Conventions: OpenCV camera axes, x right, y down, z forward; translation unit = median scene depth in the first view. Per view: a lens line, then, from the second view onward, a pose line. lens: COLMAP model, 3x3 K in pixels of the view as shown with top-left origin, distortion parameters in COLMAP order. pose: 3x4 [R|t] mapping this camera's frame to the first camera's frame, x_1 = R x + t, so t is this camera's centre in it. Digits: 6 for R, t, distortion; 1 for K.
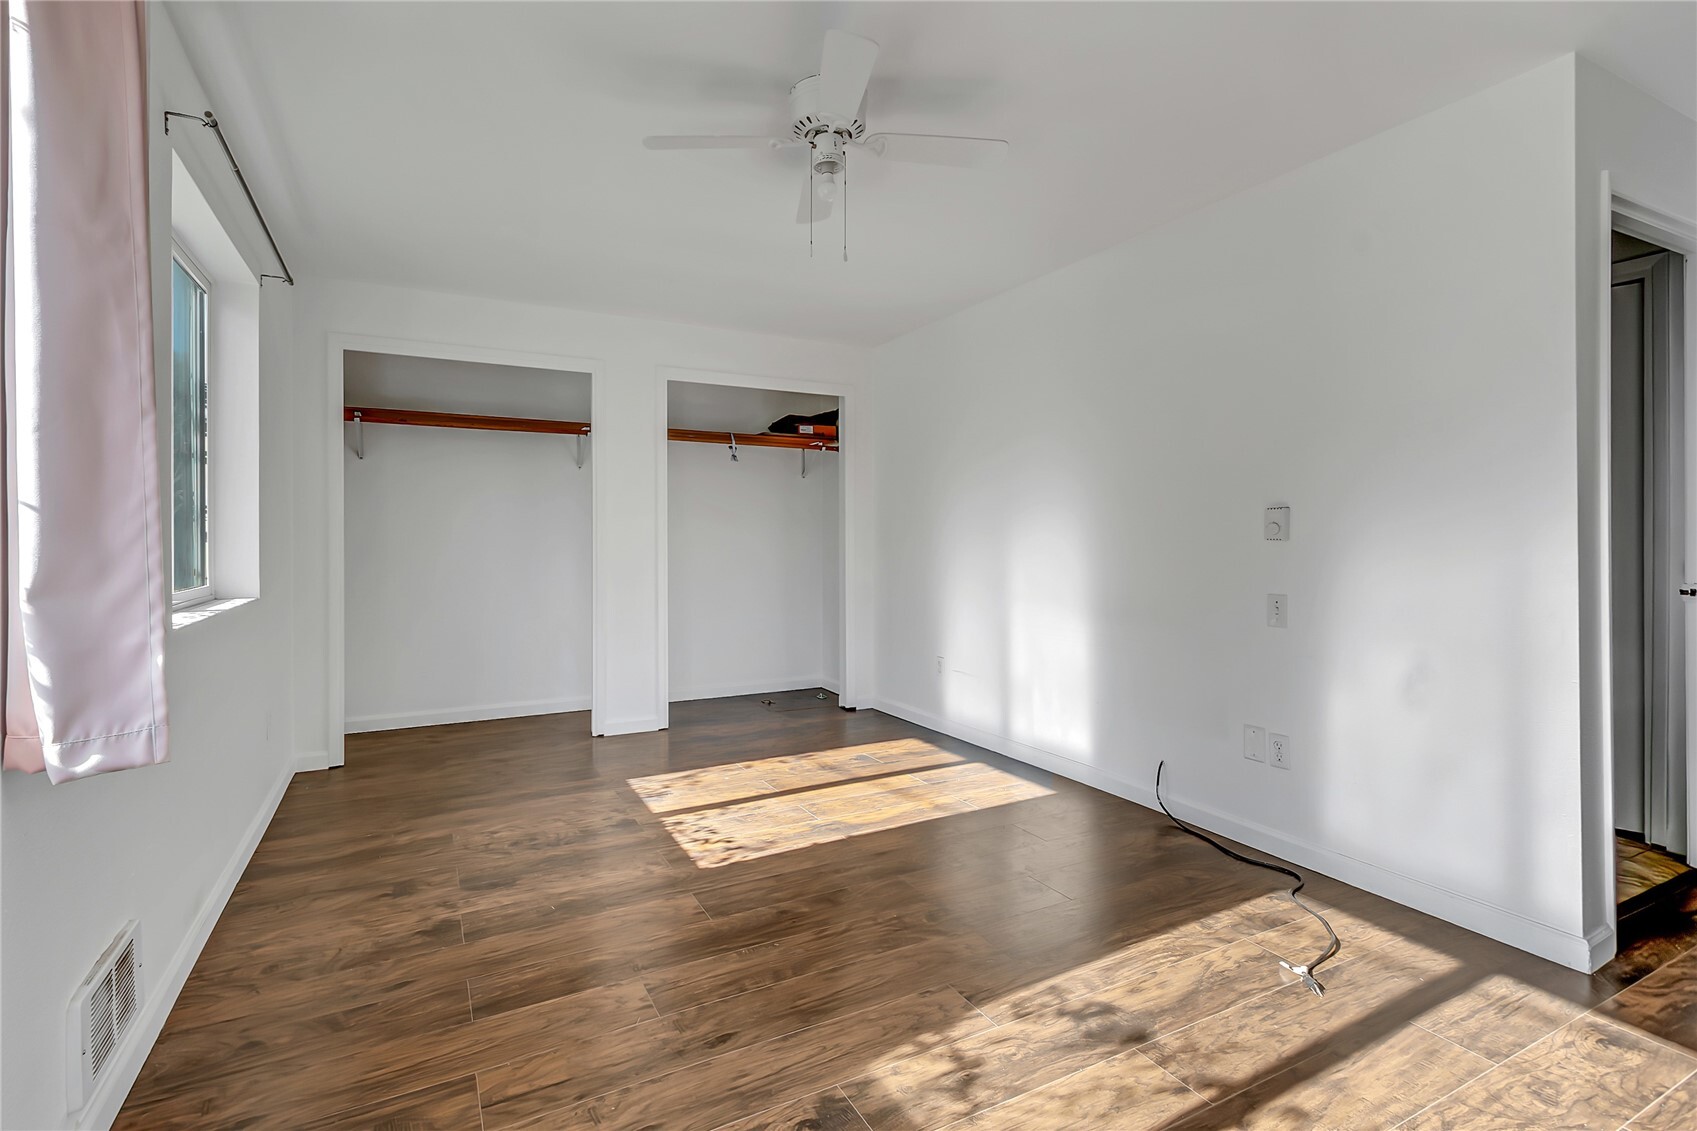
lens RADIAL K [[787.2, 0, 823.8], [0, 787.2, 533.7], [0, 0, 1]] dist [0.003634, -0.000234]
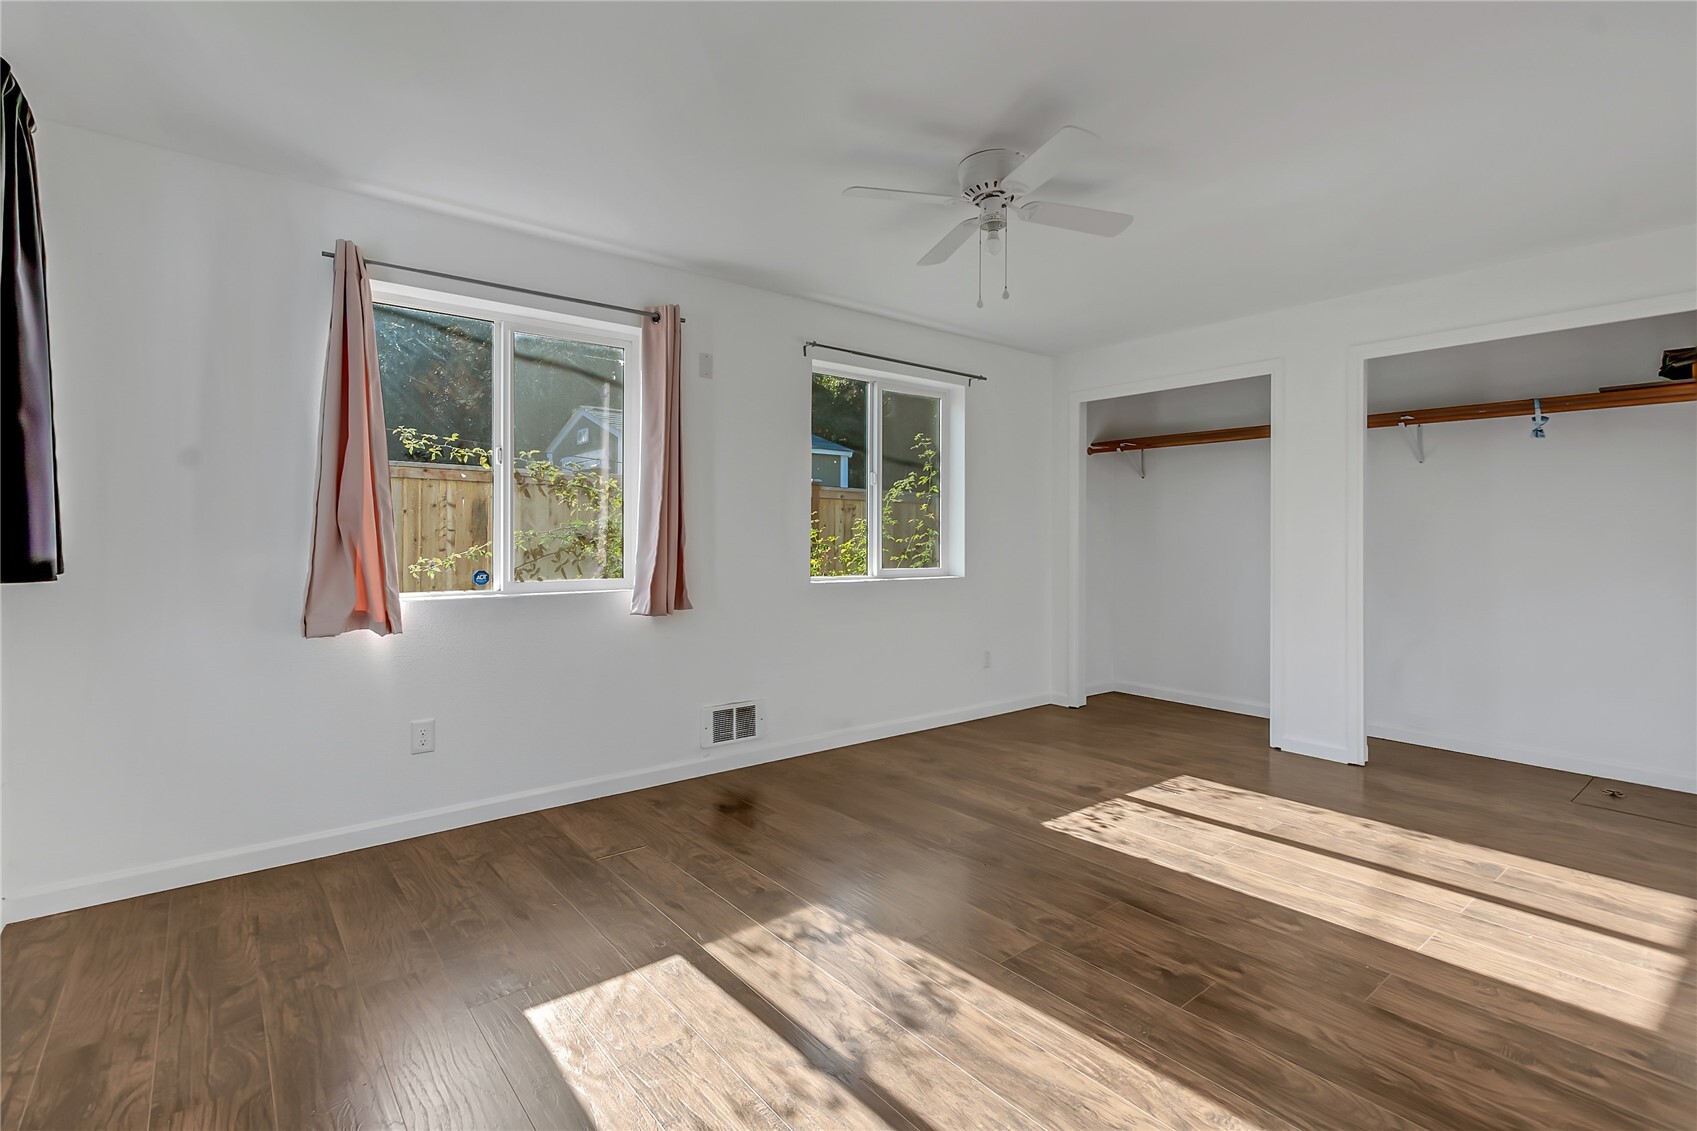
lens RADIAL K [[787.2, 0, 823.8], [0, 787.2, 533.7], [0, 0, 1]] dist [0.003634, -0.000234]
pose [[0.187956, -0.000093, -0.982177, 0.797656], [-0.000760, 1.000000, -0.000240, -0.007355], [0.982177, 0.000792, 0.187956, 0.390475]]
